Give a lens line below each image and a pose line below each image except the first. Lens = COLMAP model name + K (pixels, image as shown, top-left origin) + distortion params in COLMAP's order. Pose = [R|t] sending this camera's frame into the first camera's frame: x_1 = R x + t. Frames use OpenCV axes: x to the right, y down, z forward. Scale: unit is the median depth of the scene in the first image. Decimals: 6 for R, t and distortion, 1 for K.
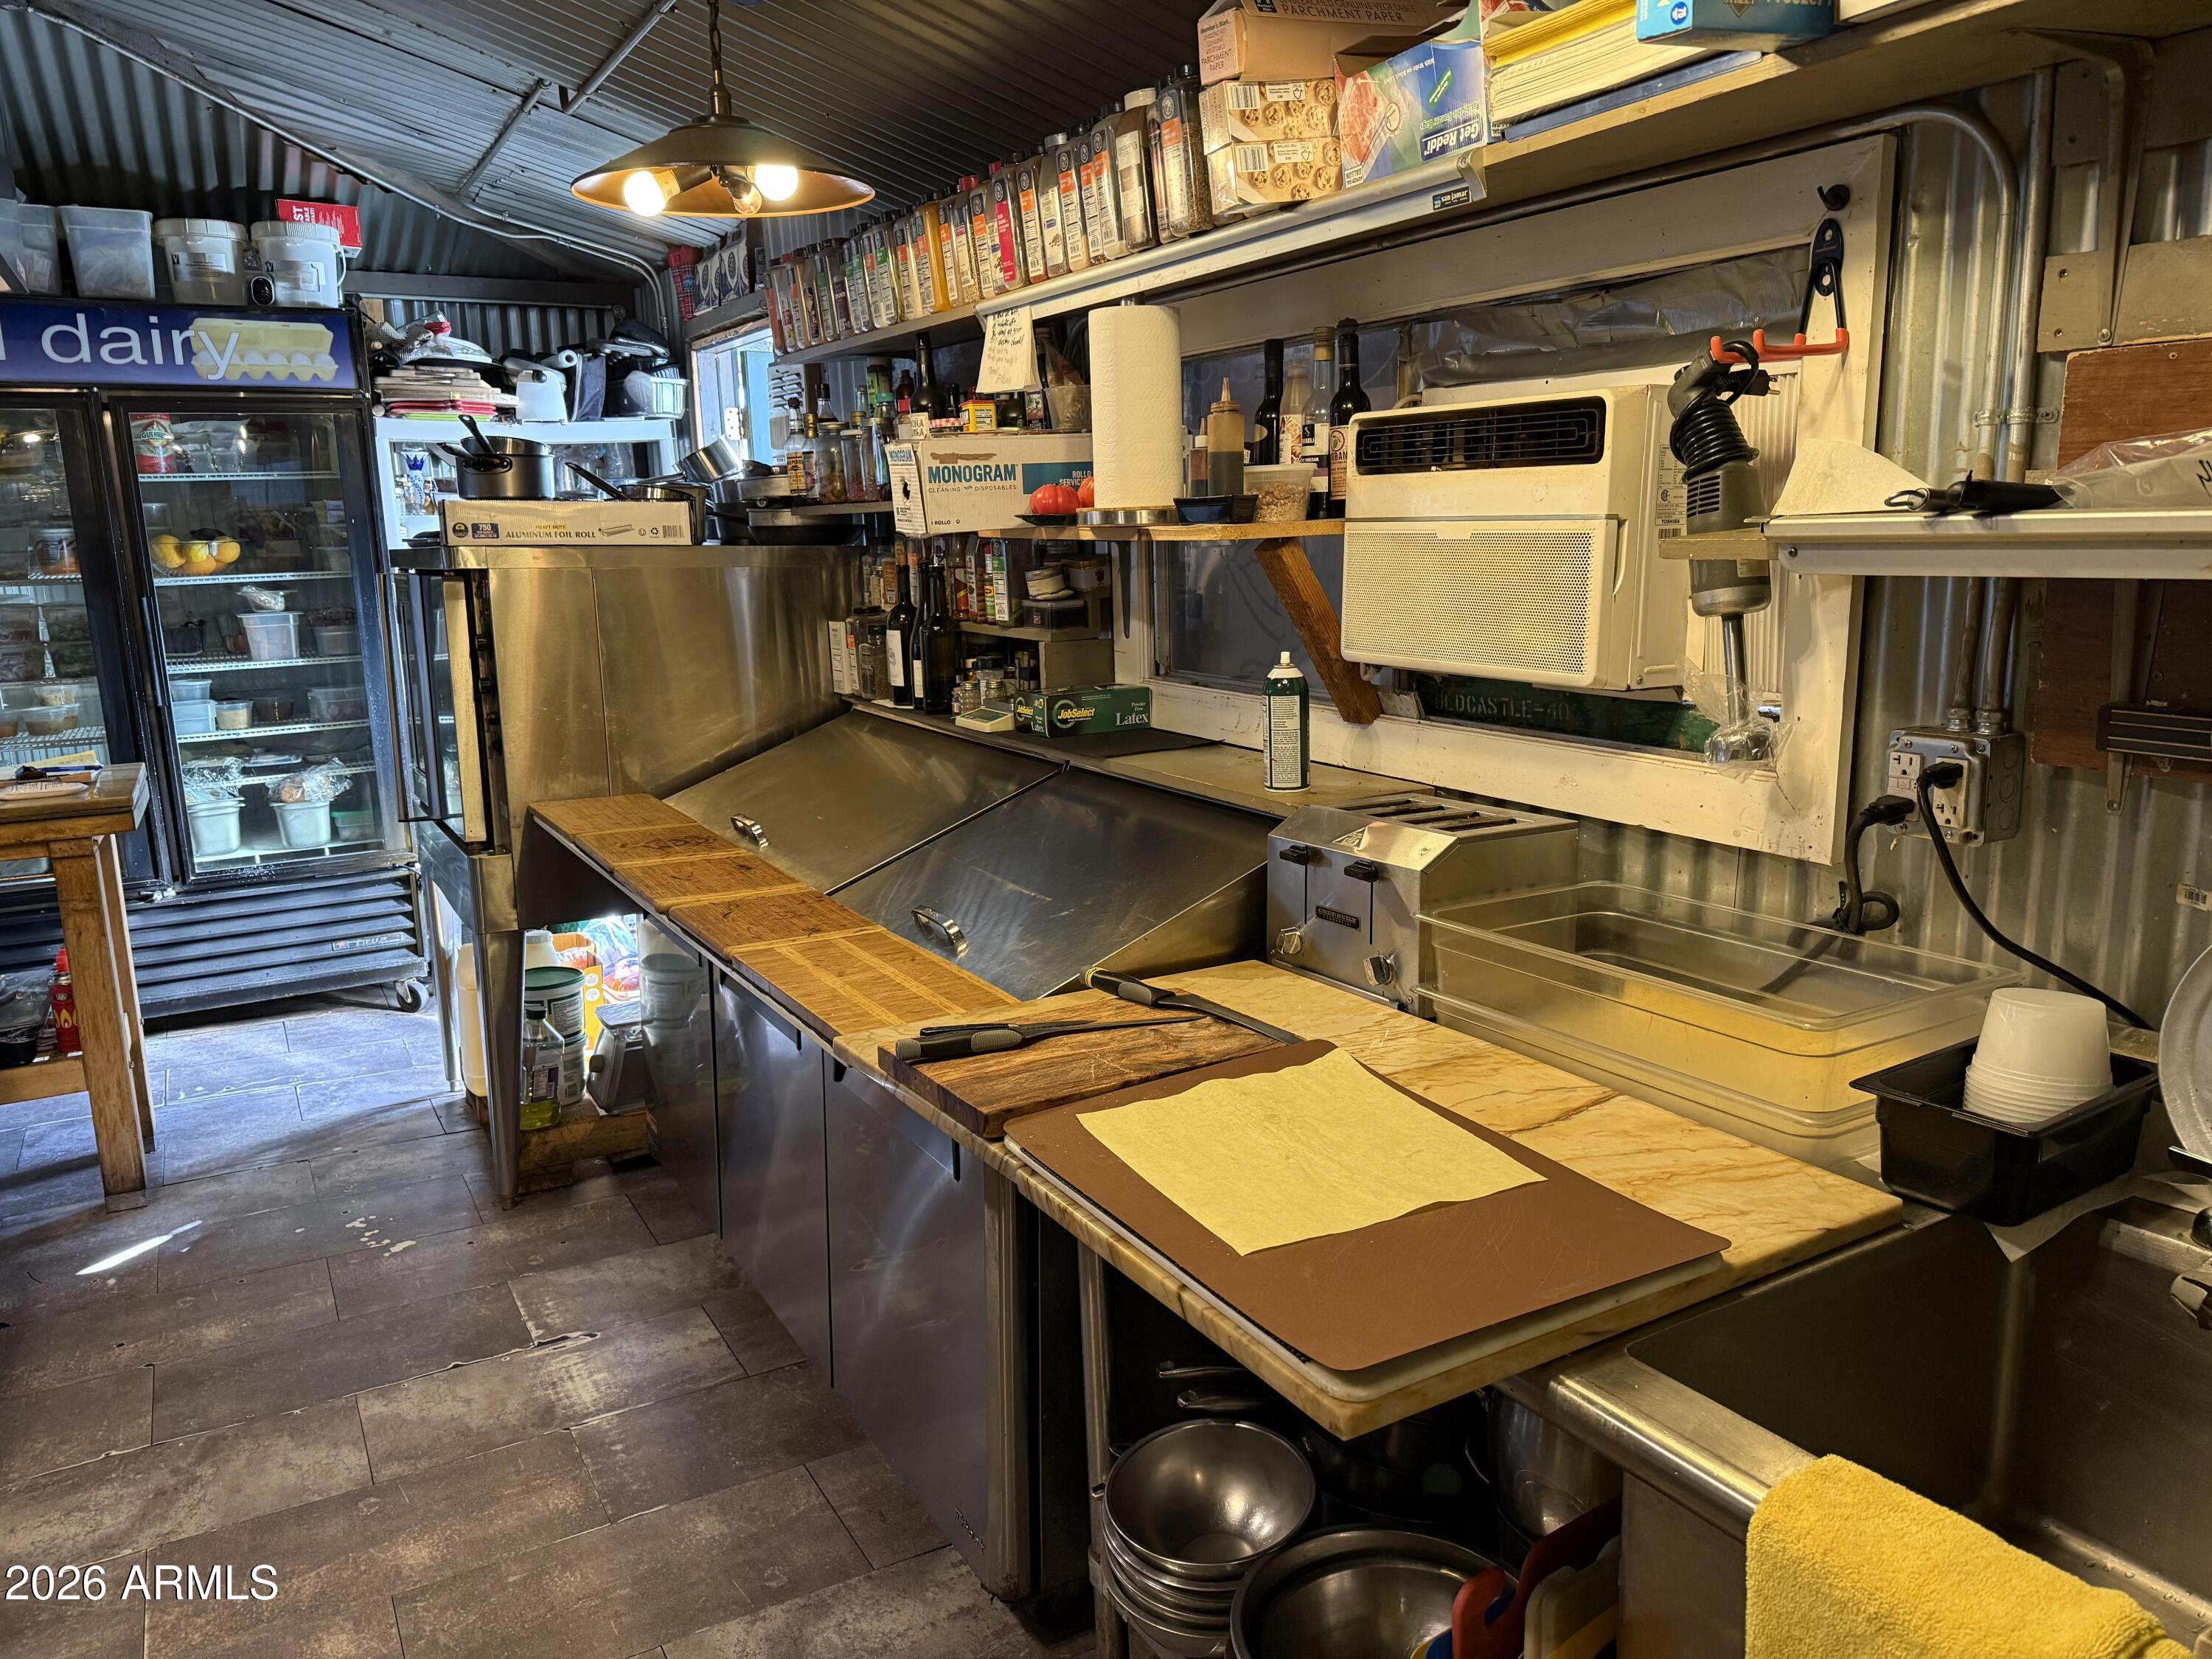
lens RADIAL K [[1558.9, 0, 1106.0], [0, 1558.9, 829.5], [0, 0, 1]] dist [0.031973, -0.039269]
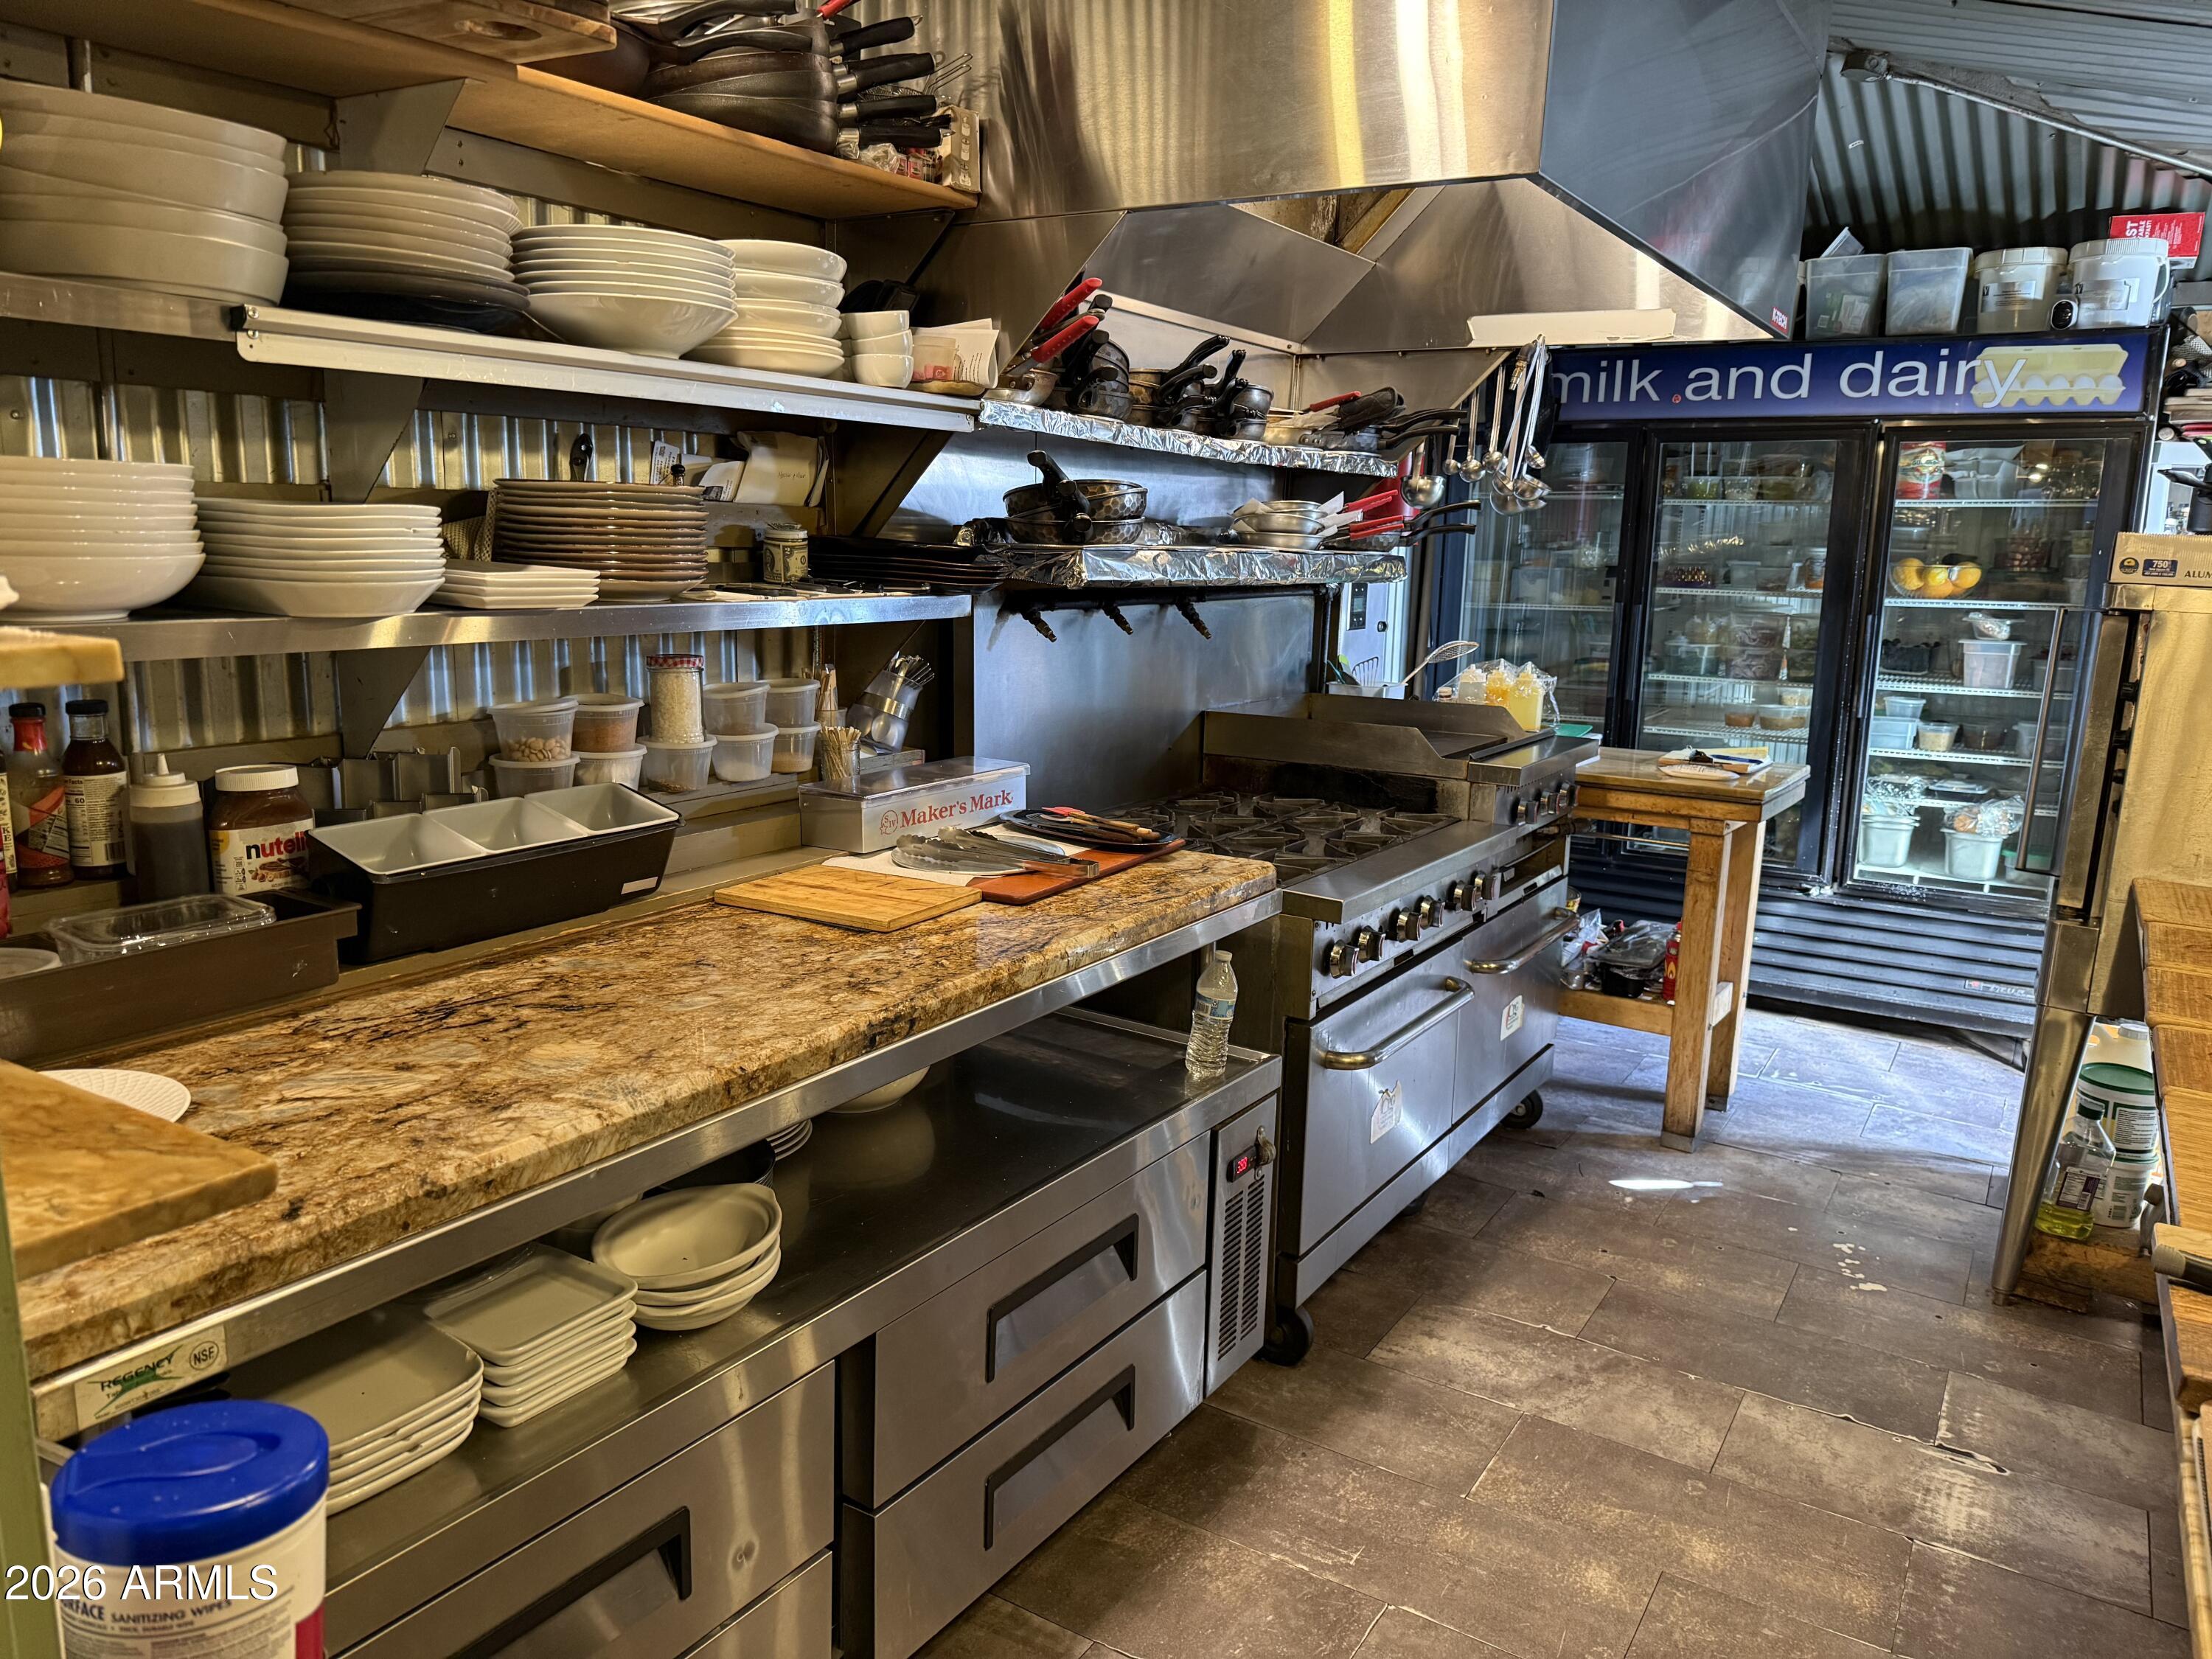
lens RADIAL K [[1543.5, 0, 1091.8], [0, 1543.5, 826.8], [0, 0, 1]] dist [0.045762, -0.073675]
pose [[0.444865, 0.192037, -0.874767, 0.102740], [-0.206529, 0.972412, 0.108442, -0.014512], [0.871459, 0.132423, 0.472253, 0.064993]]
